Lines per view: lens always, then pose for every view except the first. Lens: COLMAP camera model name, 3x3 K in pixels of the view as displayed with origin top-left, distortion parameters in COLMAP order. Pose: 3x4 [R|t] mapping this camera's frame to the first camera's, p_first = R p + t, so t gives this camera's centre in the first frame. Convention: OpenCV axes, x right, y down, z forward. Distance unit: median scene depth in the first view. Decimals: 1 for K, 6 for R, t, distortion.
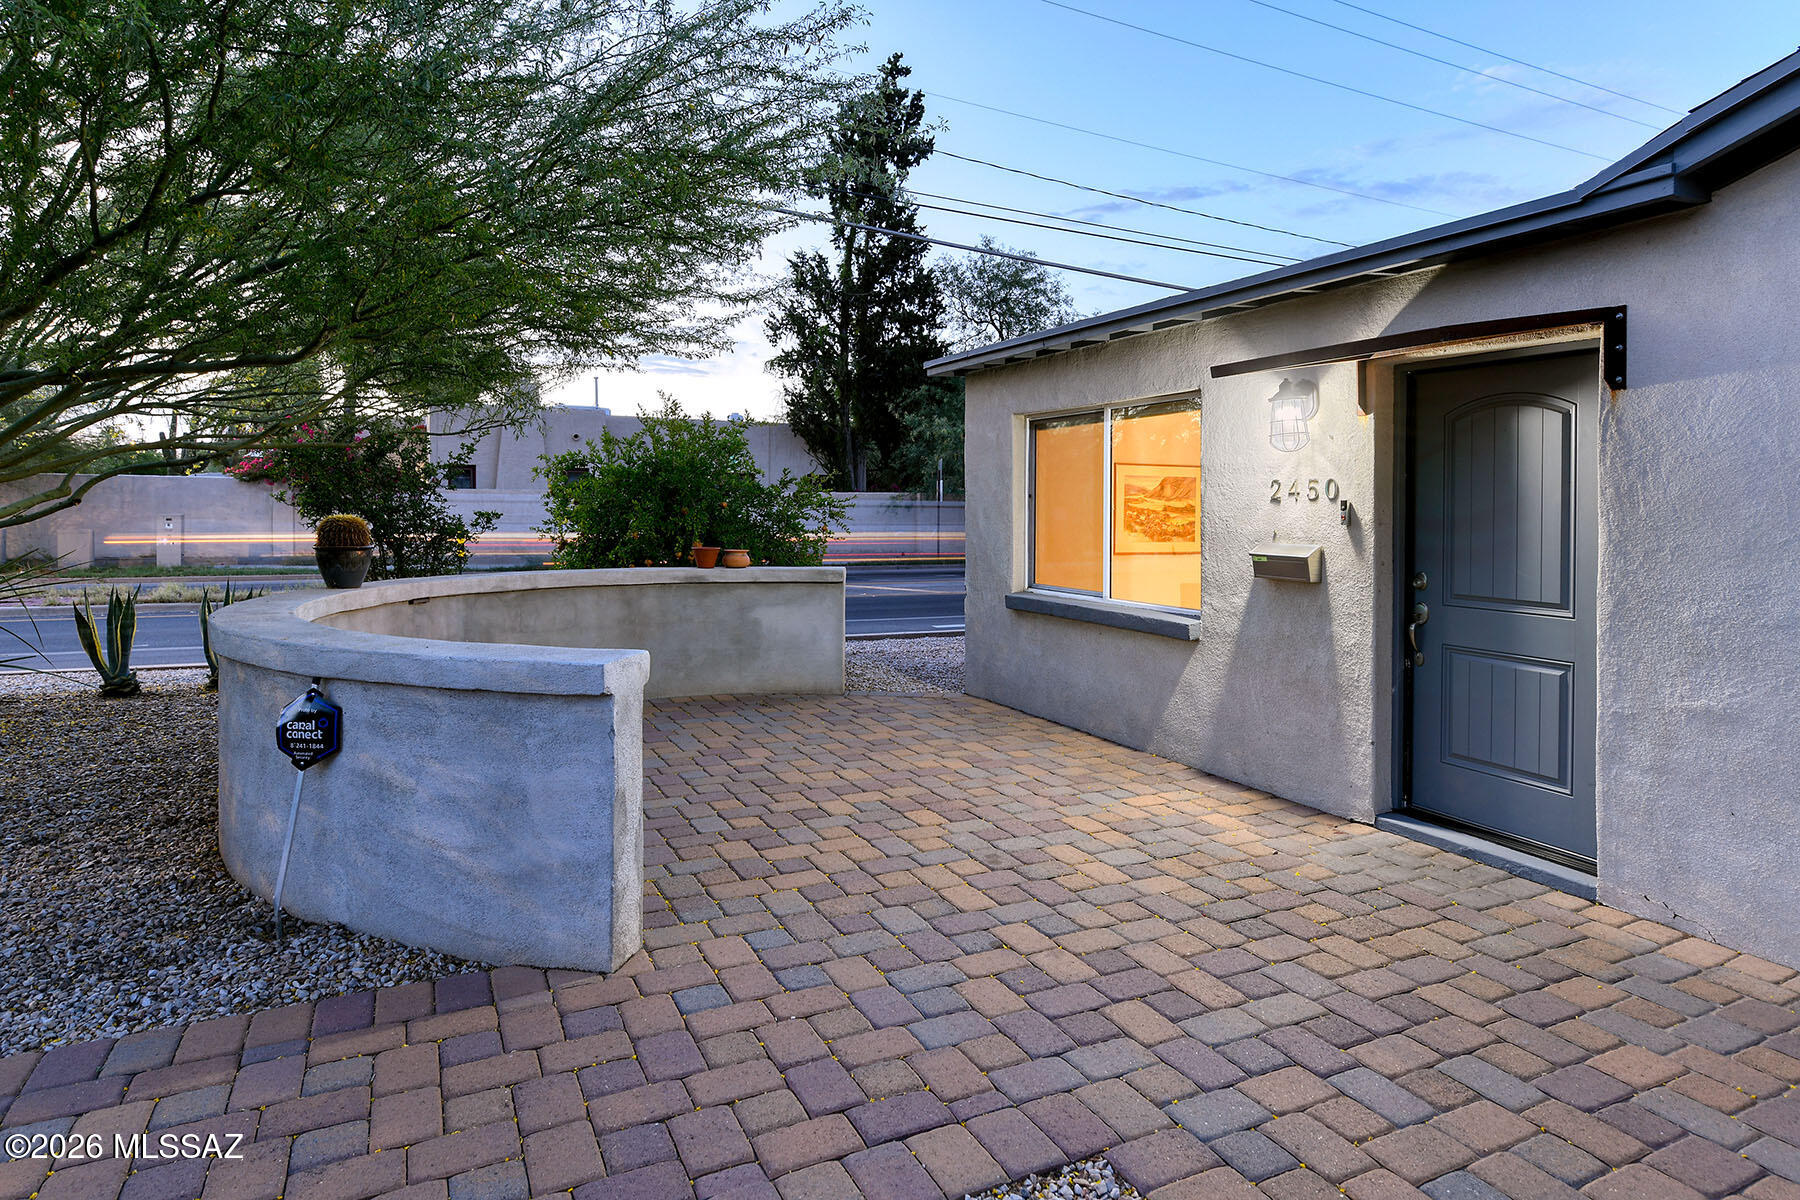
lens RADIAL K [[982.3, 0, 909.6], [0, 982.3, 508.3], [0, 0, 1]] dist [-0.006452, 0.000925]
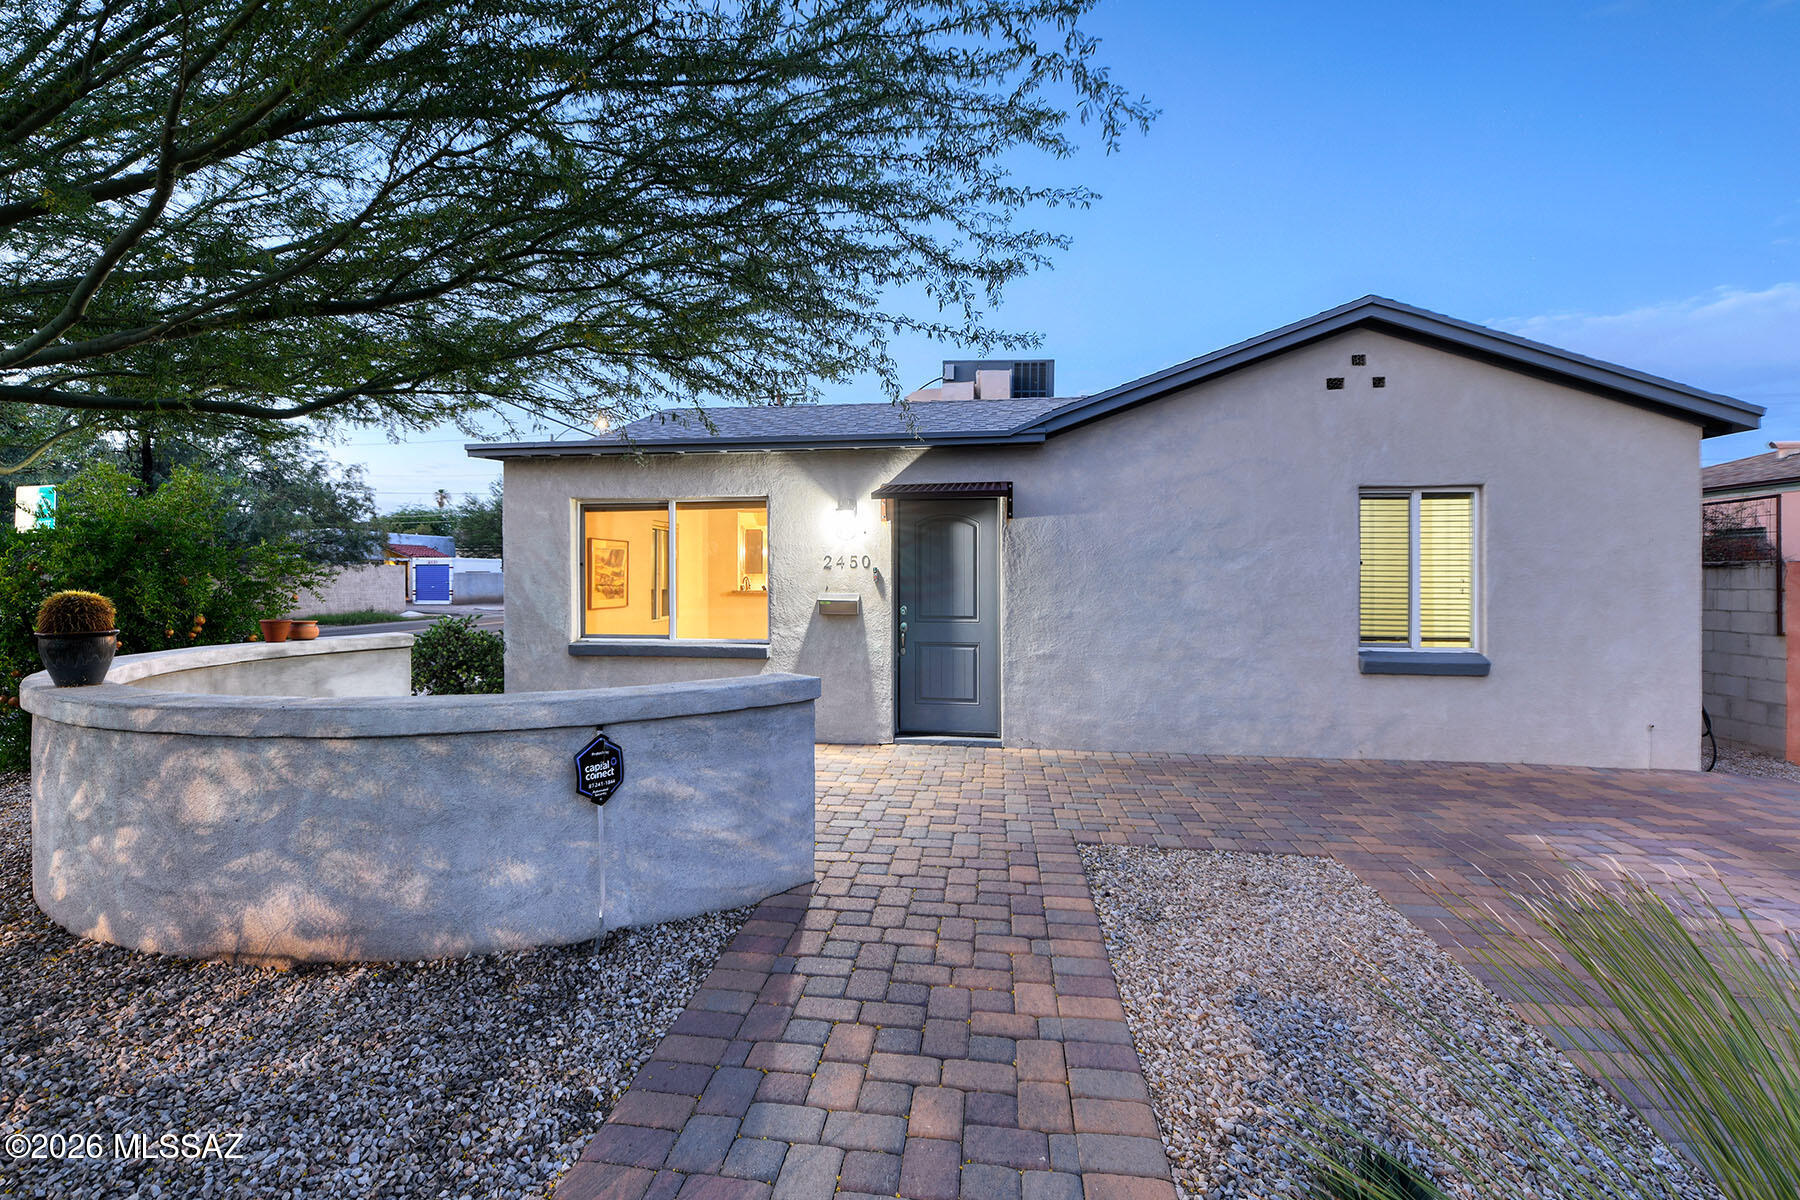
lens RADIAL K [[894.7, 0, 864.1], [0, 894.7, 572.0], [0, 0, 1]] dist [-0.010109, -0.000178]
pose [[0.552917, -0.008335, 0.833195, -0.988445], [0.007553, 0.999959, 0.004991, -0.008745], [-0.833202, 0.003534, 0.552957, 0.114330]]
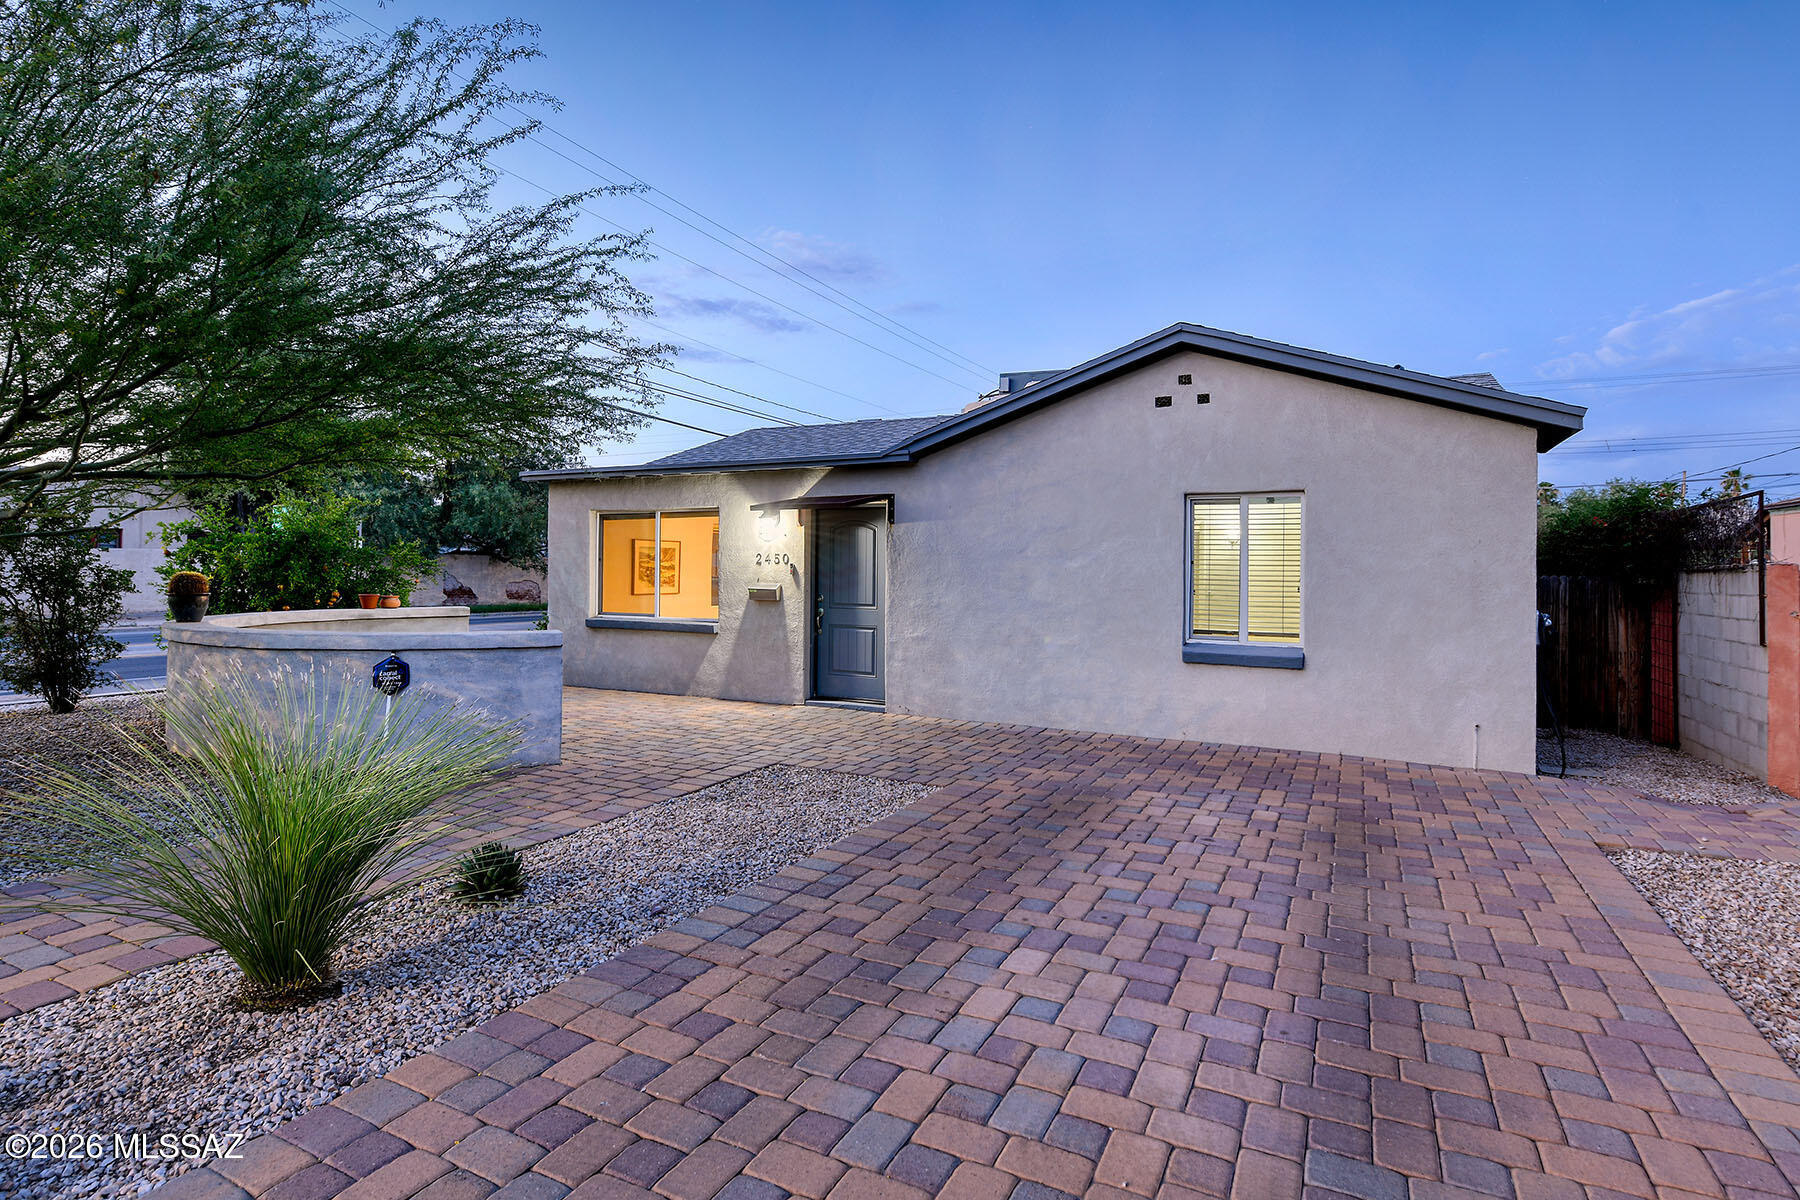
lens RADIAL K [[939.4, 0, 901.8], [0, 939.4, 553.2], [0, 0, 1]] dist [-0.000666, -0.000187]
pose [[0.777477, 0.009782, 0.628836, -0.760879], [-0.001000, 0.999897, -0.014317, -0.001302], [-0.628911, 0.010502, 0.777406, -0.889126]]
